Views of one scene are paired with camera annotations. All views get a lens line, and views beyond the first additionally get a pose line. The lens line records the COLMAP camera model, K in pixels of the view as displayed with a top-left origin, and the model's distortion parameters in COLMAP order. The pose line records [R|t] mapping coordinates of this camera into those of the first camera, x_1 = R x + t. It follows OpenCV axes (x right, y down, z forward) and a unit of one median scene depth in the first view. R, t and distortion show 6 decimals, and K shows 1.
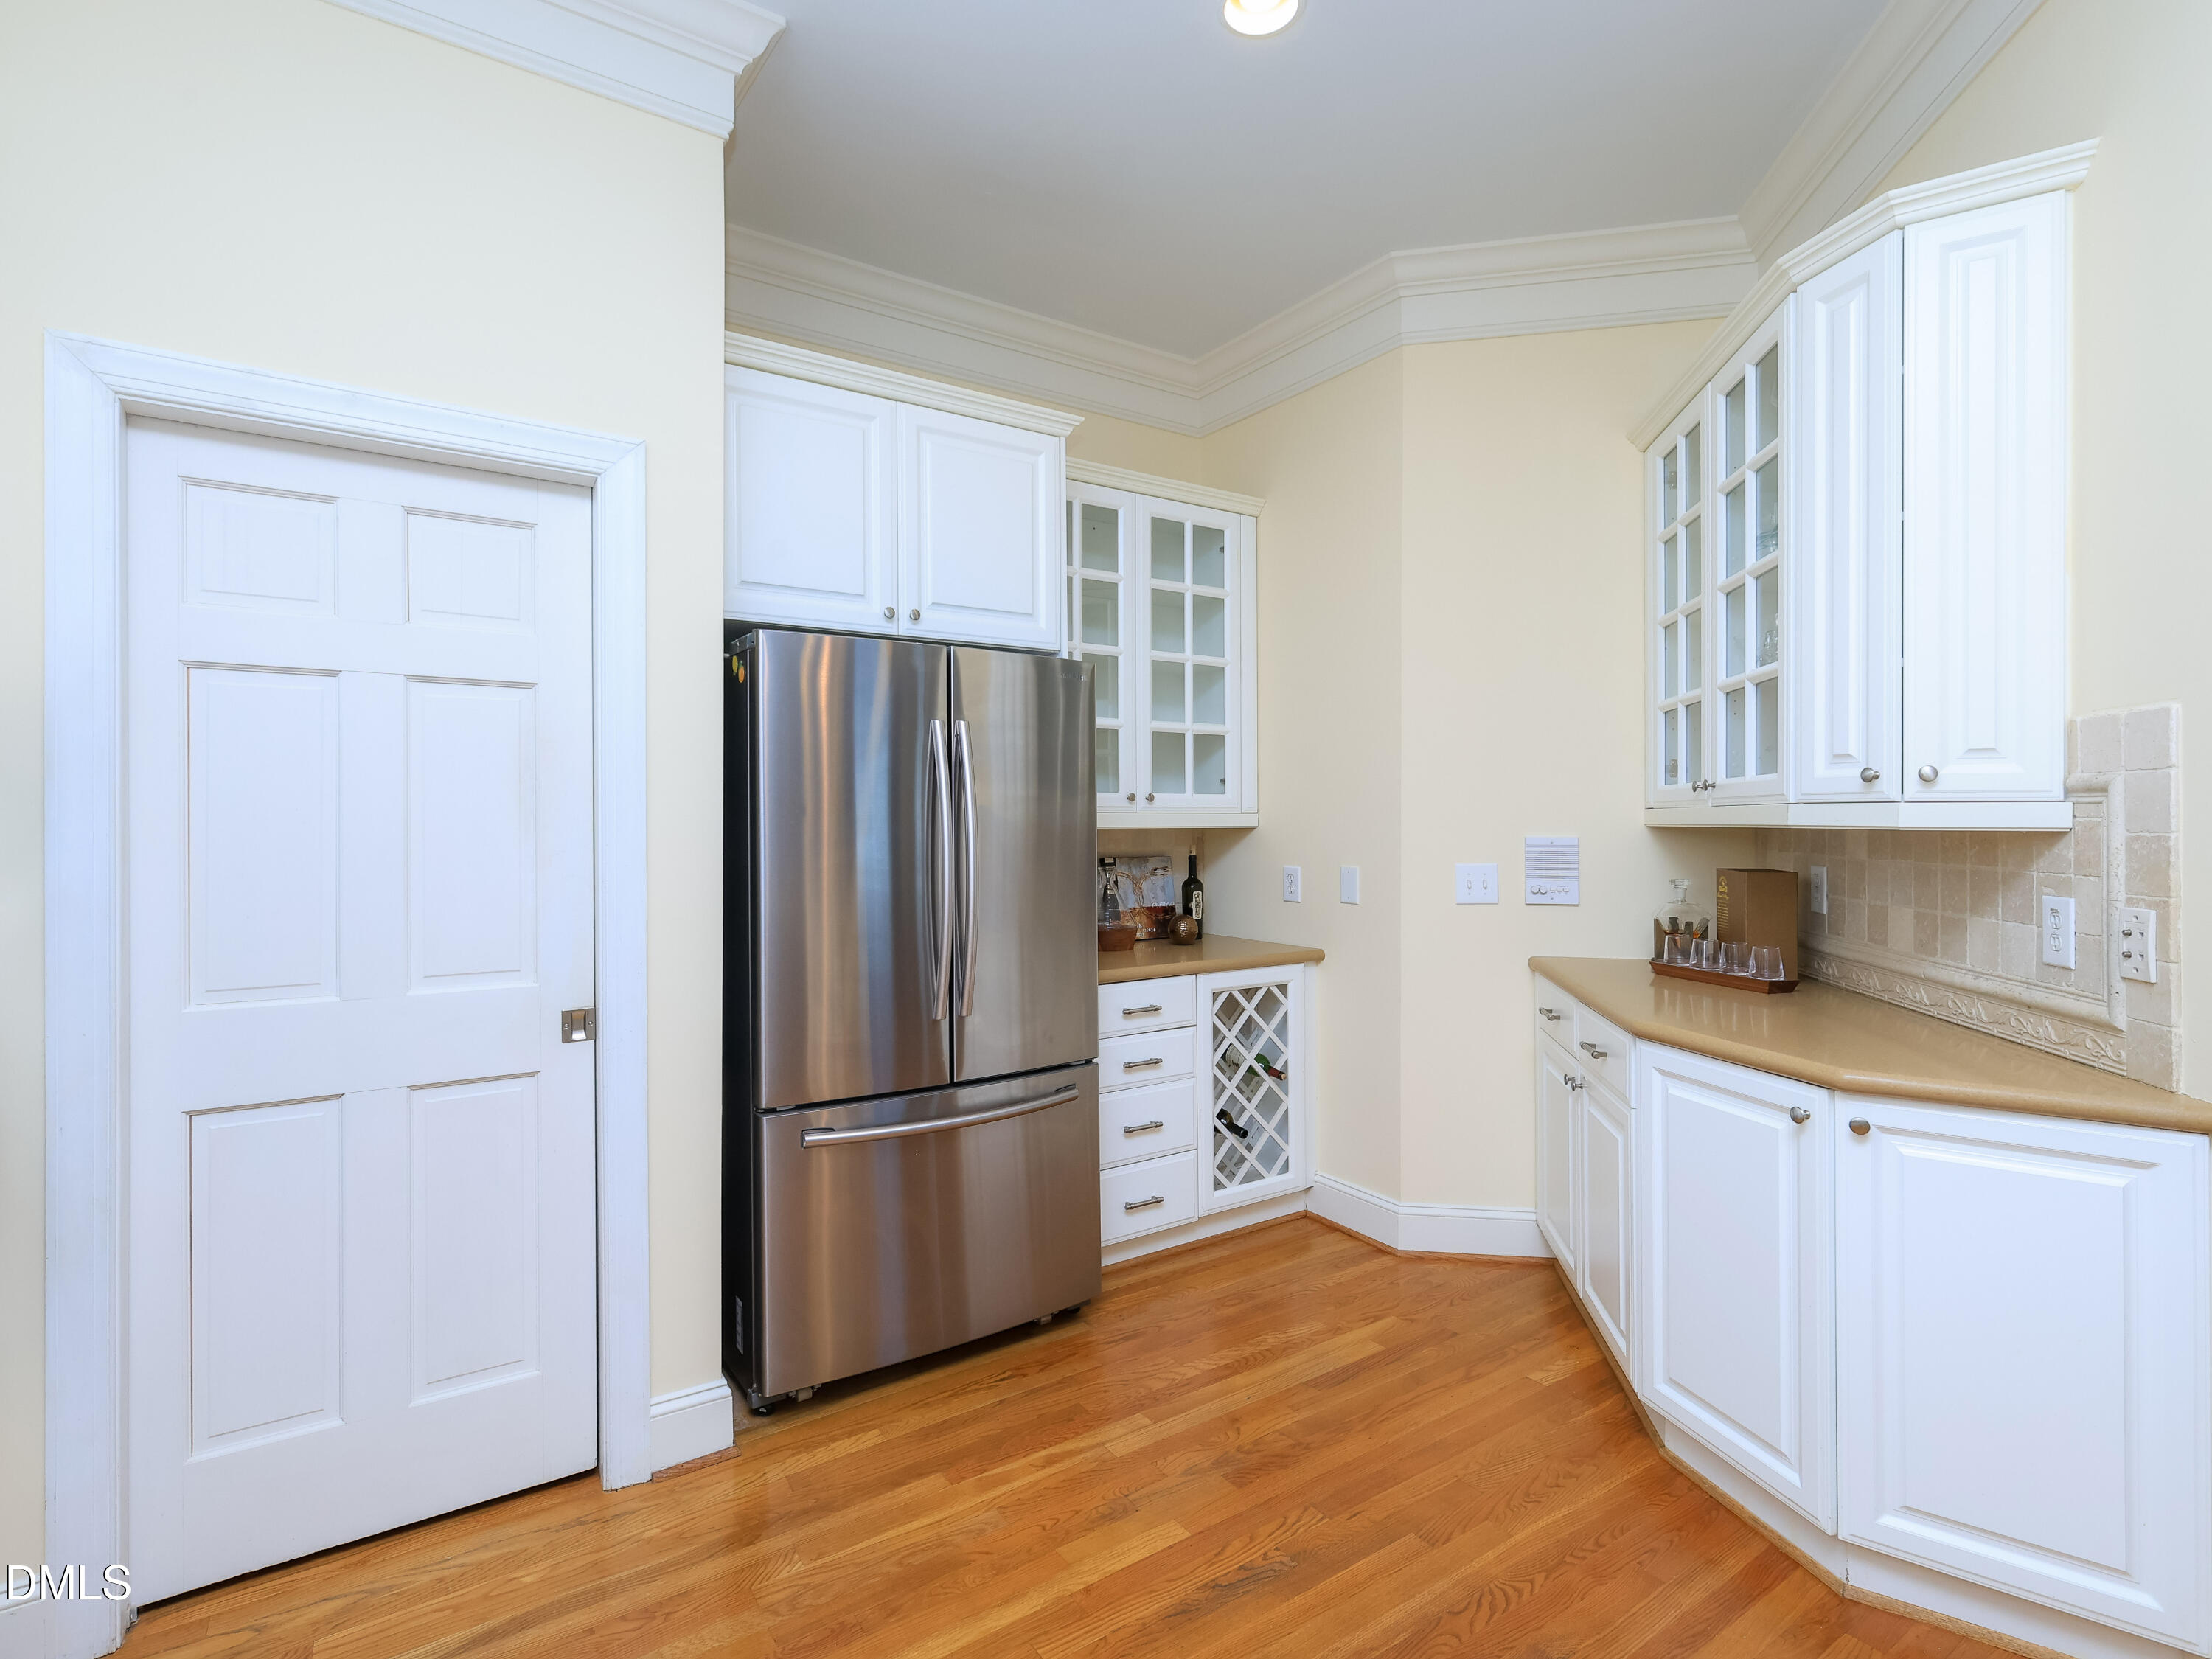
lens RADIAL K [[1085.8, 0, 1109.0], [0, 1085.8, 841.1], [0, 0, 1]] dist [0.001355, 0.001208]
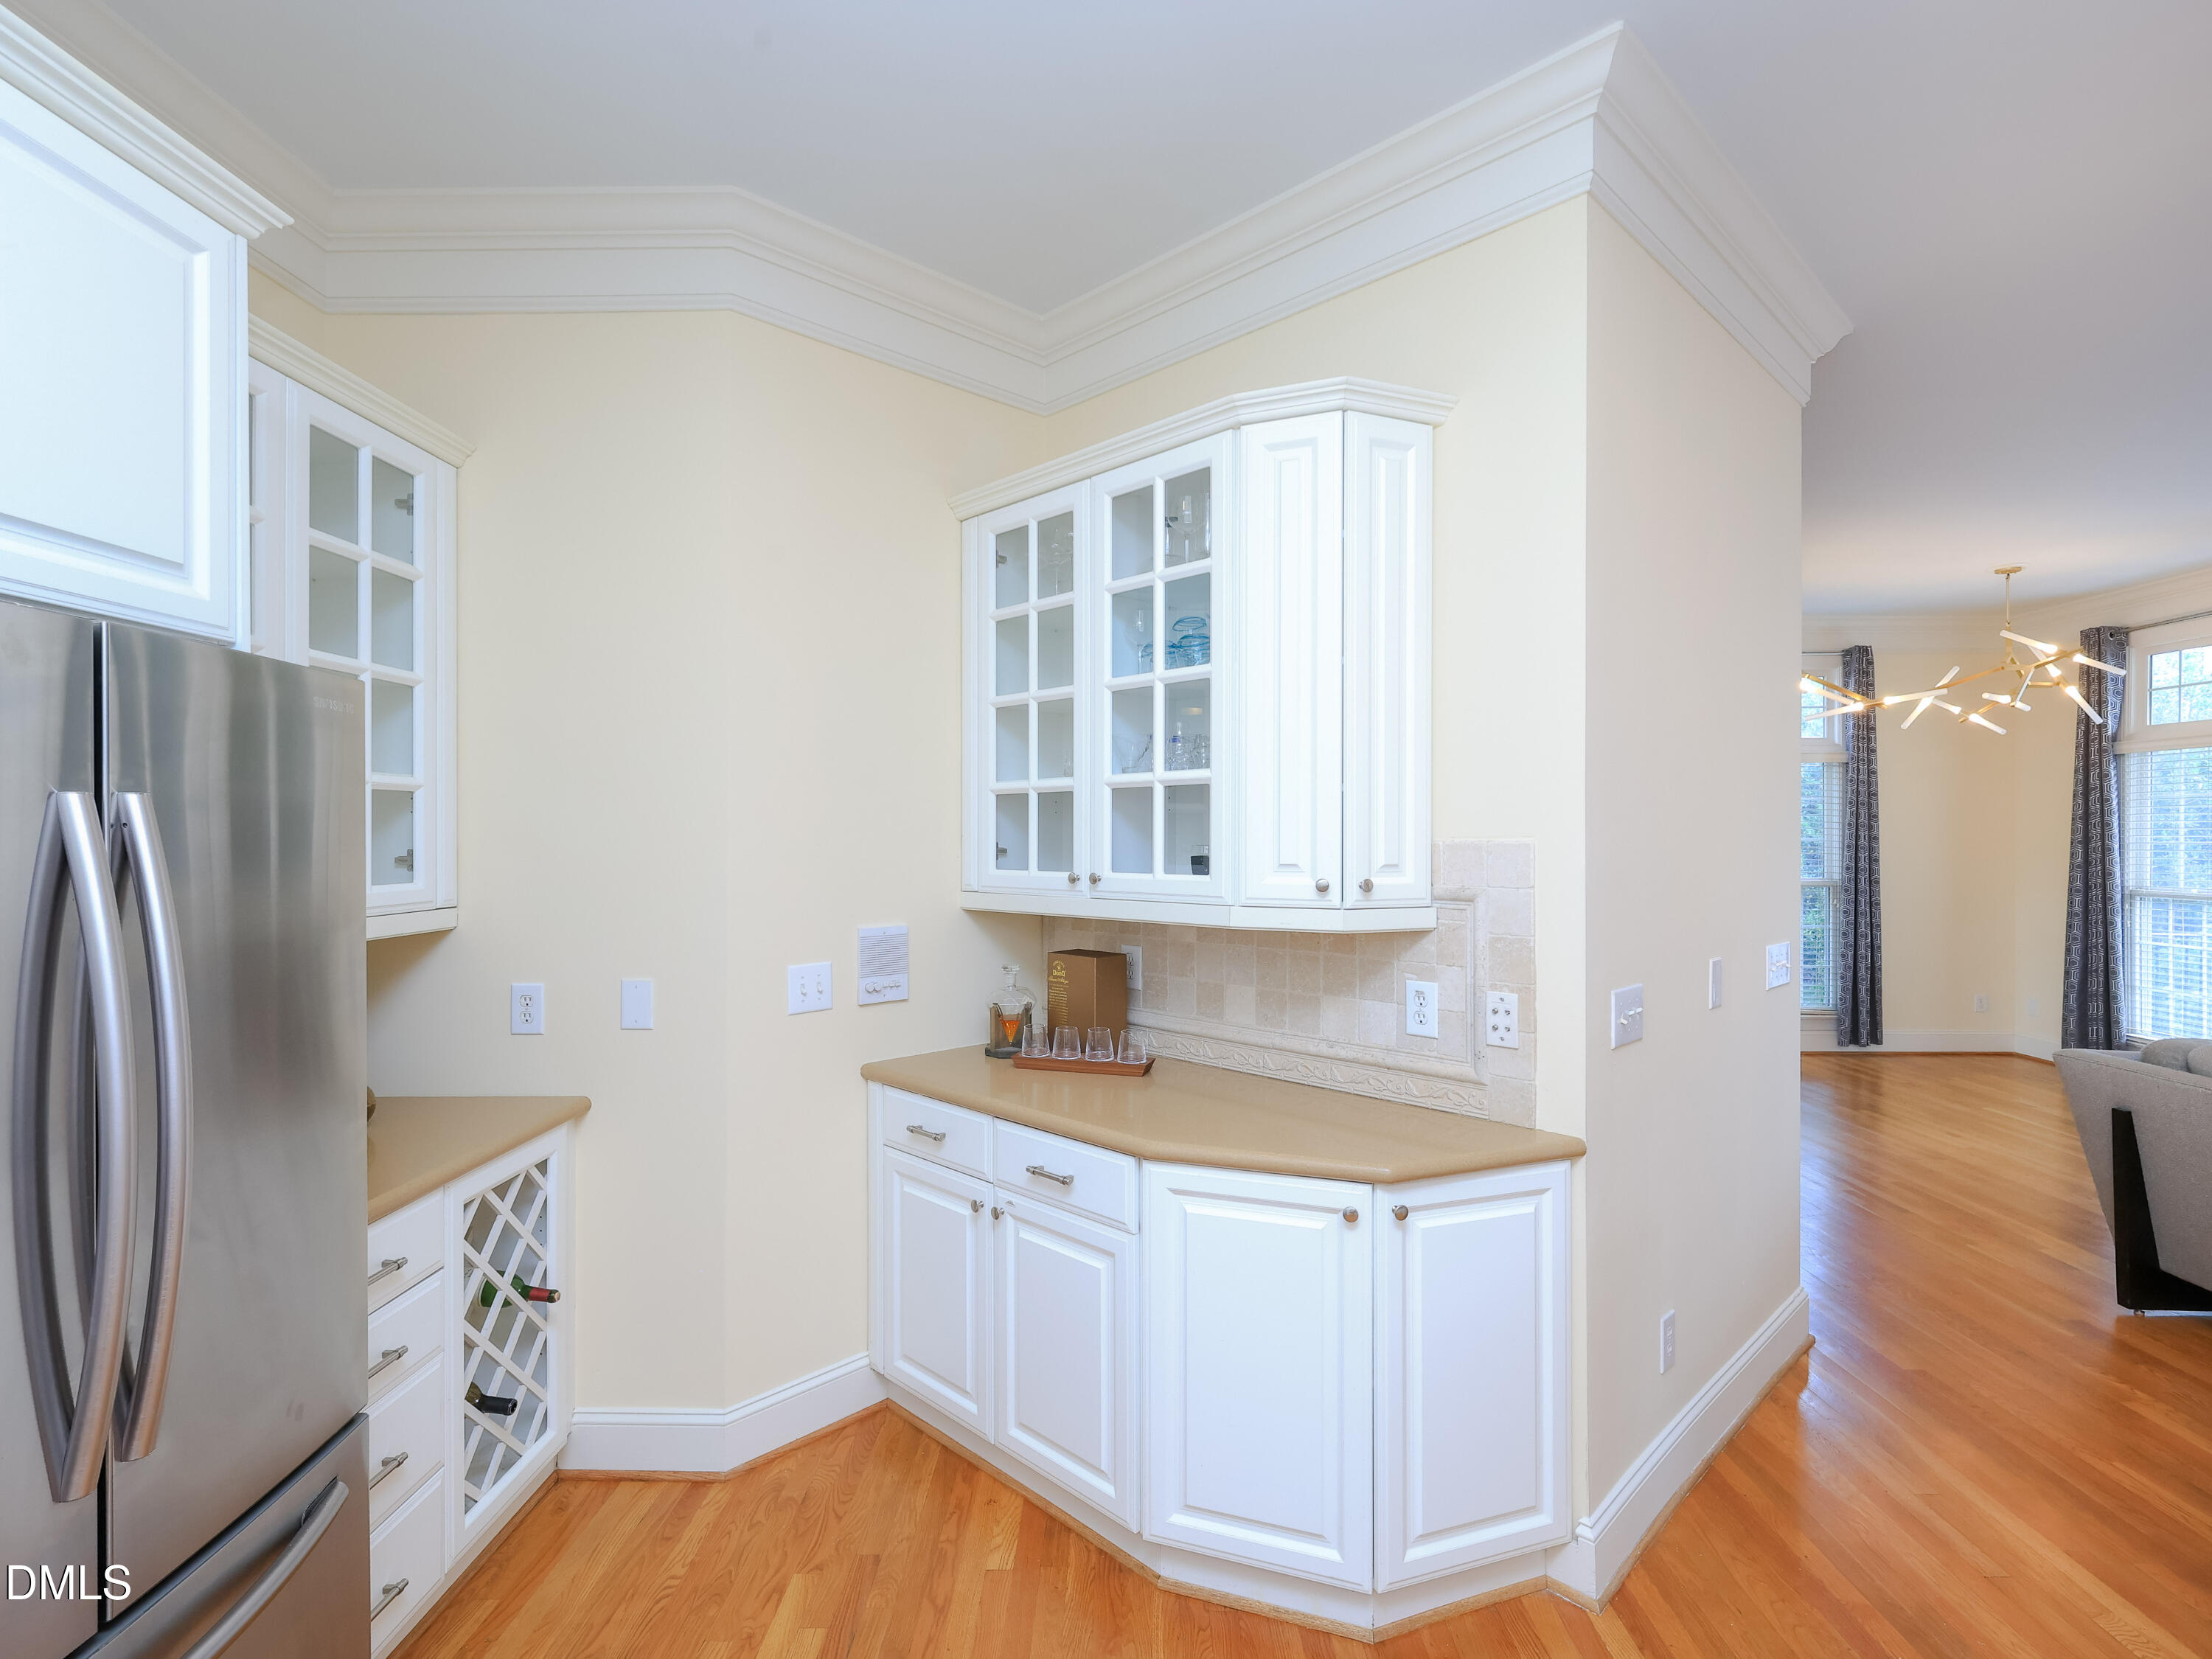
lens RADIAL K [[1085.8, 0, 1109.0], [0, 1085.8, 841.1], [0, 0, 1]] dist [0.001355, 0.001208]
pose [[0.572383, -0.004405, 0.819974, -0.223153], [0.018421, 0.999802, -0.007489, -0.065861], [-0.819779, 0.019391, 0.572351, 0.346286]]
